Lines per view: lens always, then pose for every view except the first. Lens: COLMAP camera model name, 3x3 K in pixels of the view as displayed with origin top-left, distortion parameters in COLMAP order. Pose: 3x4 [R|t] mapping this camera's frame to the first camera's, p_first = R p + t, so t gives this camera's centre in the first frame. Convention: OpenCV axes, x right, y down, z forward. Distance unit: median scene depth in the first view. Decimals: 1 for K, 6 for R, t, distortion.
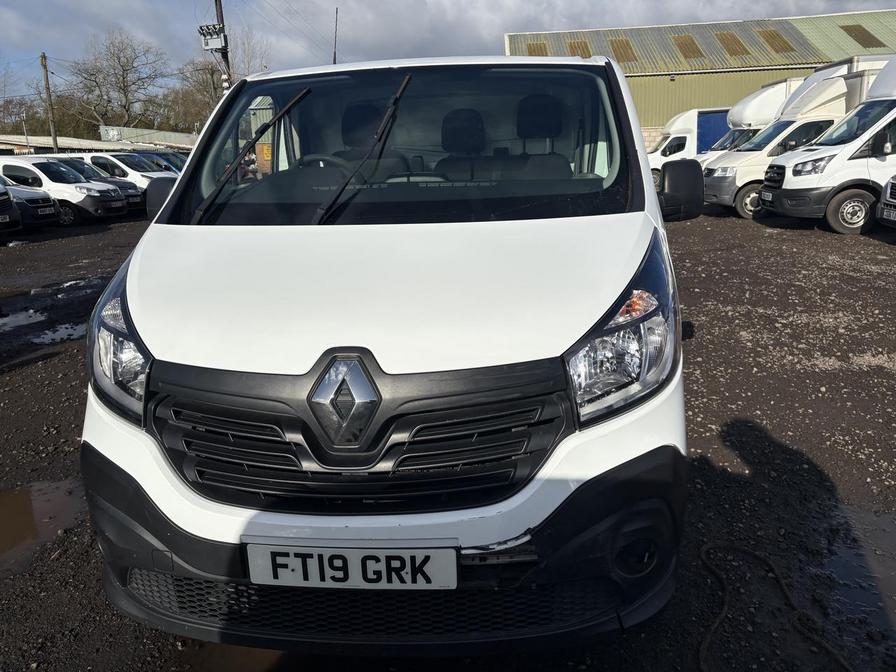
lens RADIAL K [[675.6, 0, 448.0], [0, 675.6, 336.0], [0, 0, 1]] dist [0.003065, 0.006721]
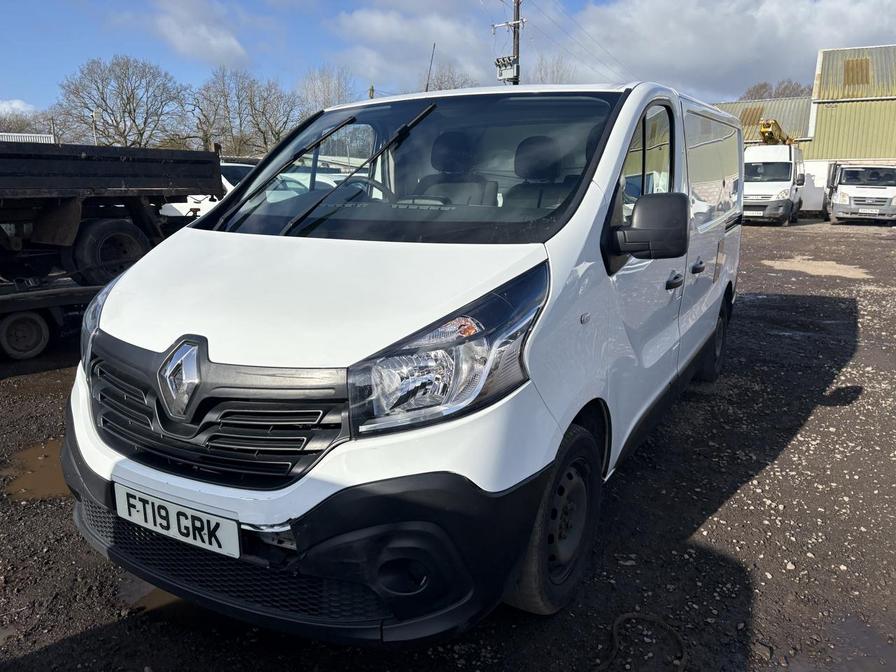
lens RADIAL K [[675.6, 0, 448.0], [0, 675.6, 336.0], [0, 0, 1]] dist [0.003065, 0.006721]
pose [[0.911505, 0.116936, -0.394316, 0.730271], [-0.130094, 0.991479, -0.006699, -0.032898], [0.390173, 0.057404, 0.918950, 0.075809]]
